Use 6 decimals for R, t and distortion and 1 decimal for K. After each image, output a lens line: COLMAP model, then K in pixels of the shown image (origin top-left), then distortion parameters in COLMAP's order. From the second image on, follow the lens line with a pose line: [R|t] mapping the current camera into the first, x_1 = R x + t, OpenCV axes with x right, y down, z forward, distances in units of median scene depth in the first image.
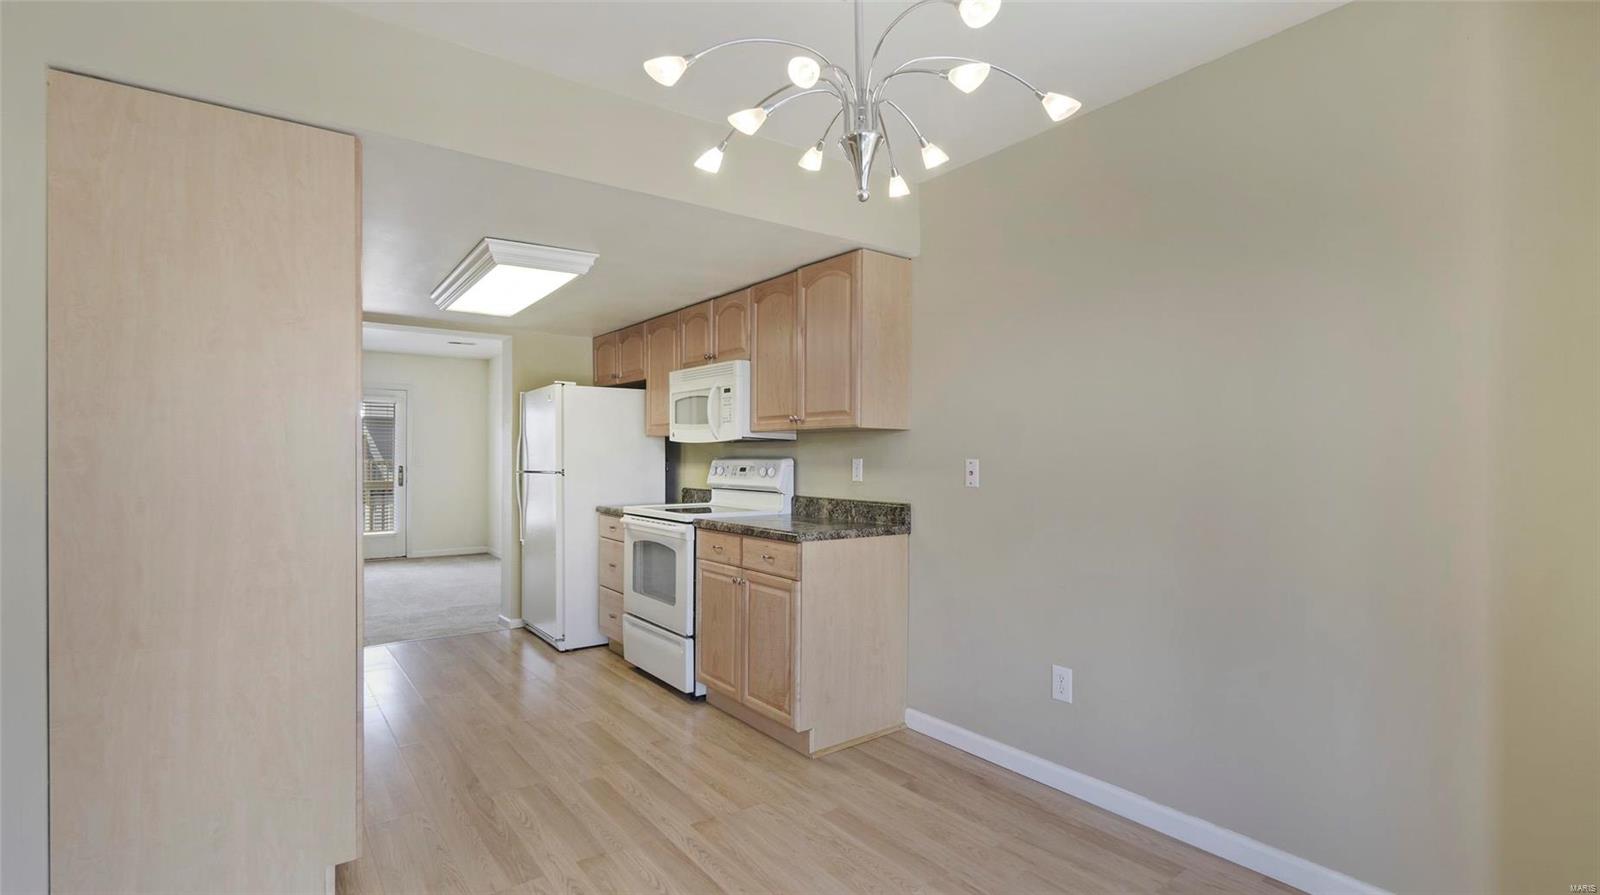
lens RADIAL K [[710.2, 0, 785.9], [0, 710.2, 455.7], [0, 0, 1]] dist [-0.006935, 0.001988]
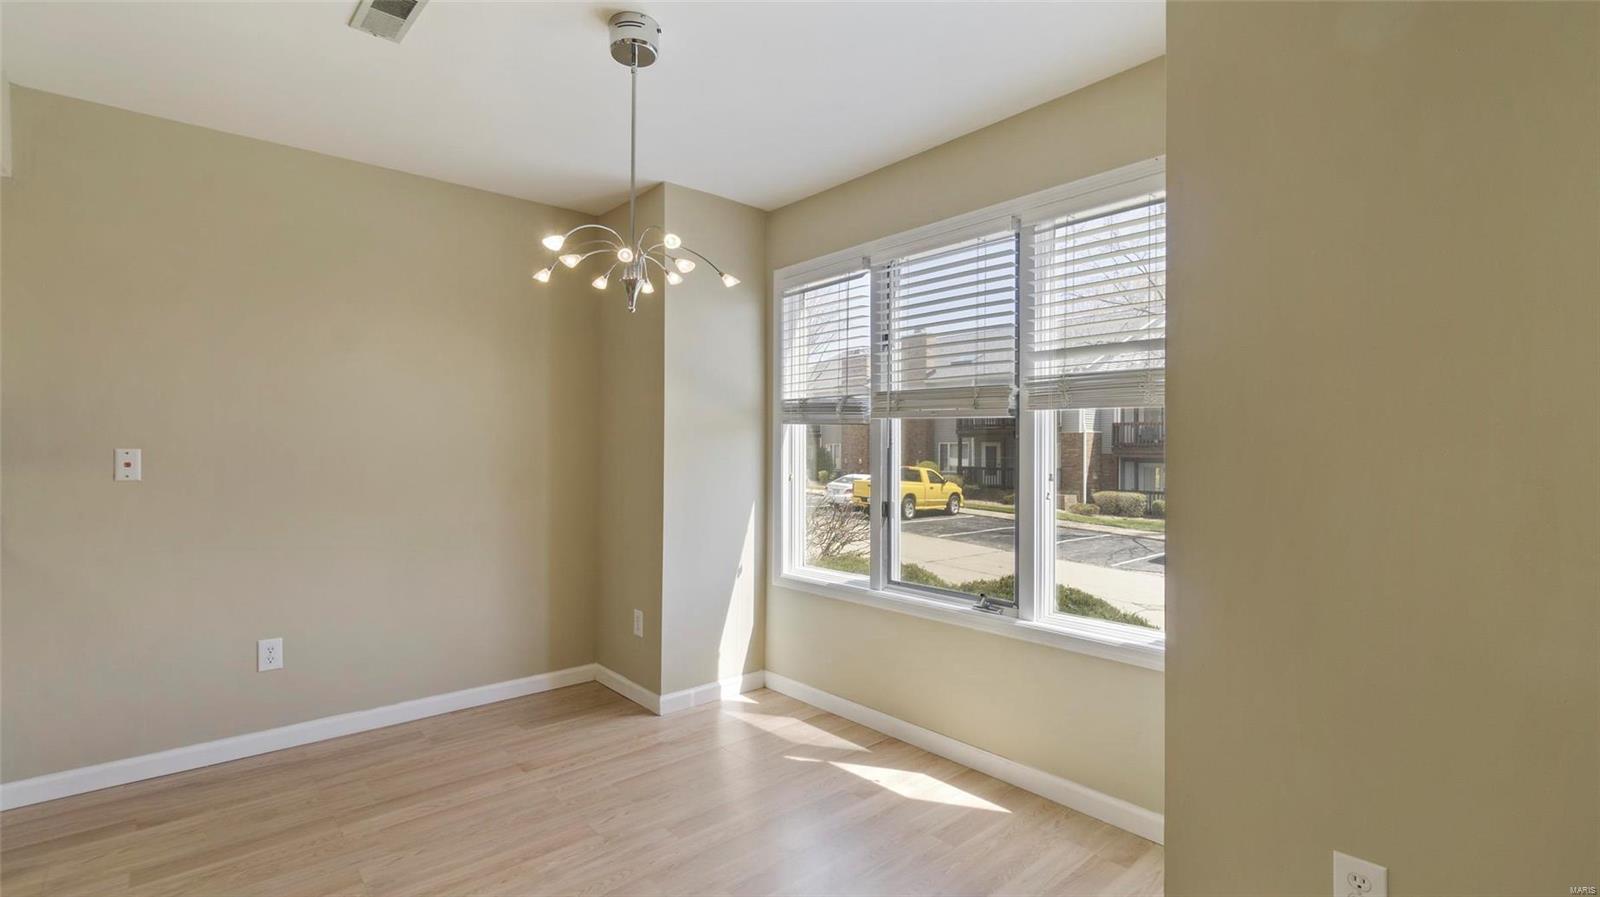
lens RADIAL K [[710.2, 0, 798.5], [0, 710.2, 432.4], [0, 0, 1]] dist [-0.006935, 0.001988]
pose [[-0.083482, 0.019563, 0.996317, -0.551832], [-0.002032, 0.999802, -0.019802, 0.000329], [-0.996507, -0.003678, -0.083426, 0.203467]]
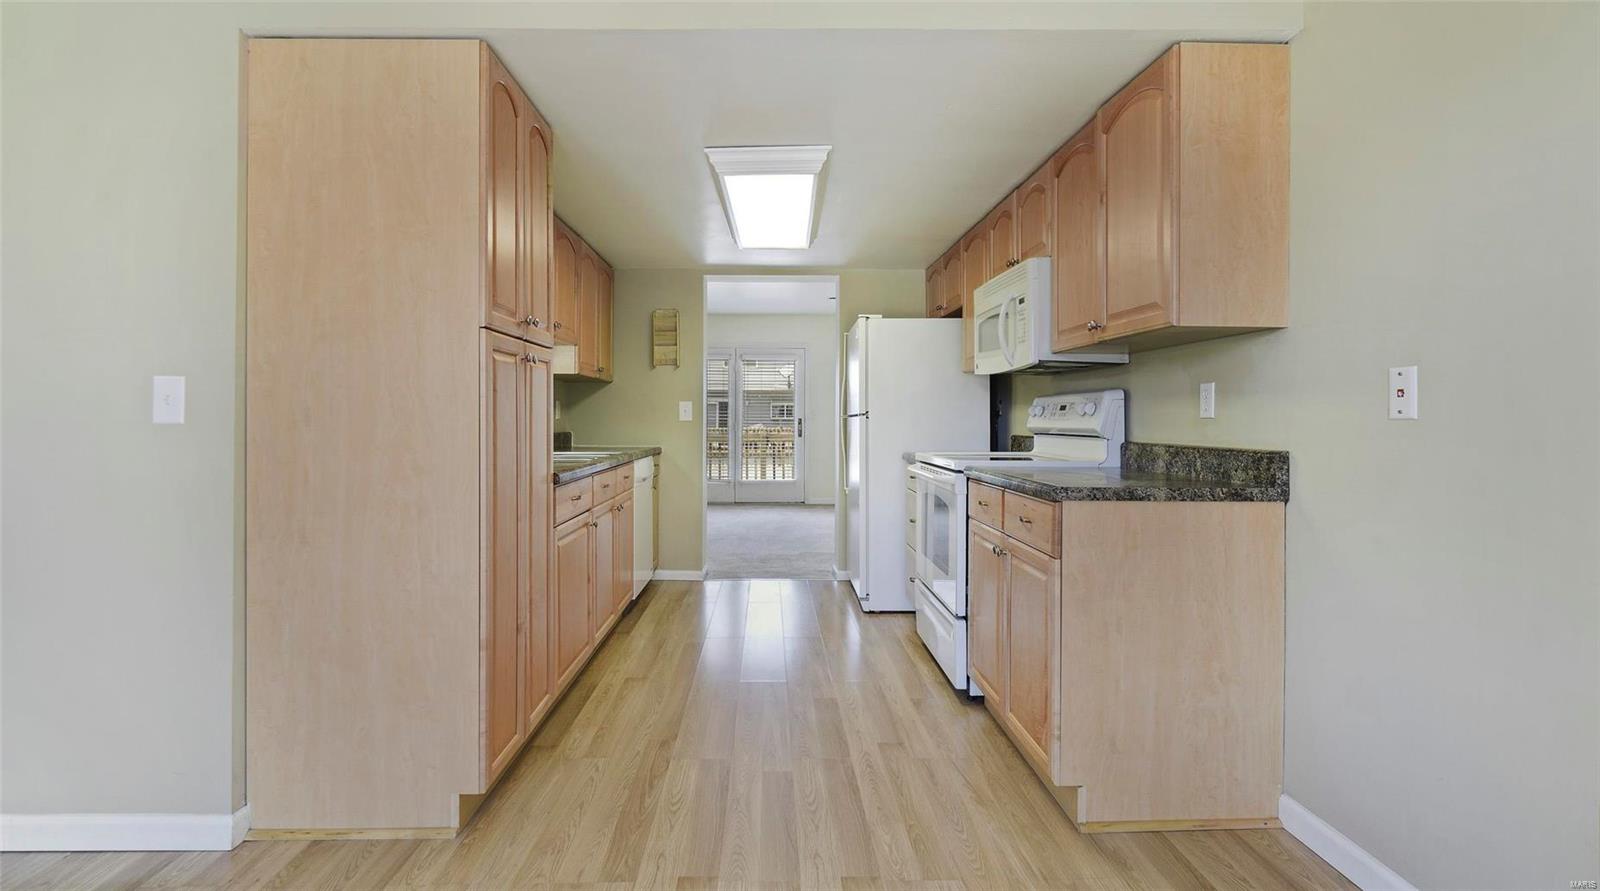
lens RADIAL K [[710.2, 0, 788.9], [0, 710.2, 414.3], [0, 0, 1]] dist [-0.006935, 0.001988]
pose [[0.820106, -0.005116, -0.572189, 0.153264], [0.002043, 0.999980, -0.006014, 0.035199], [0.572209, 0.003763, 0.820099, 0.245054]]
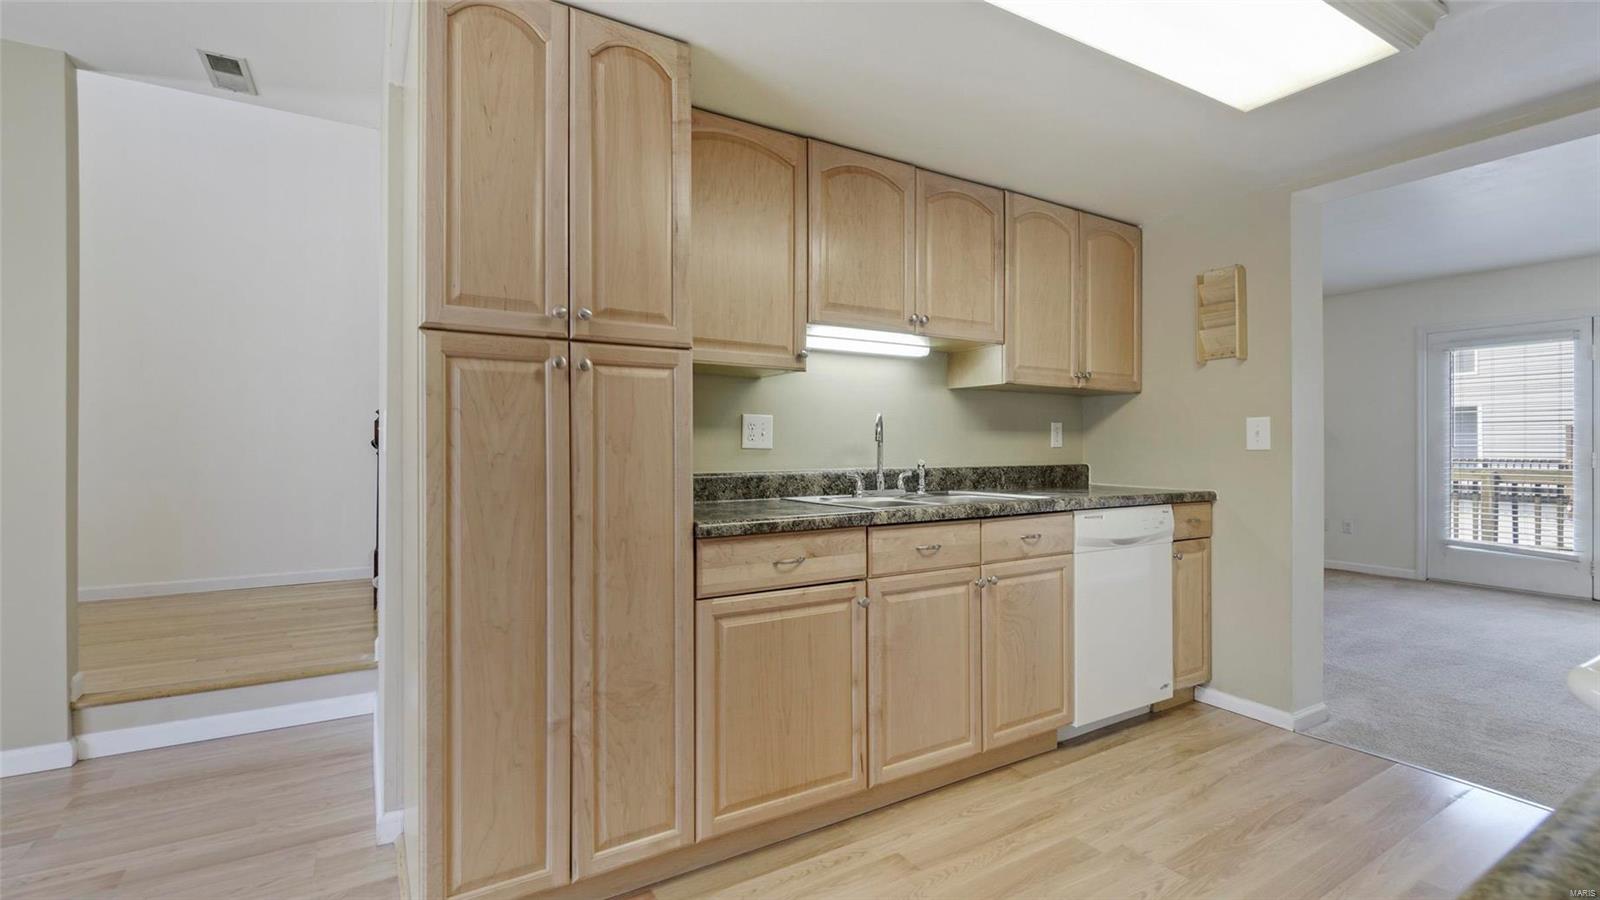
lens RADIAL K [[710.2, 0, 779.5], [0, 710.2, 446.8], [0, 0, 1]] dist [-0.006935, 0.001988]
pose [[-0.088634, -0.001274, -0.996063, 0.055192], [0.002216, 0.999996, -0.001476, 0.035959], [0.996062, -0.002338, -0.088631, 0.777930]]
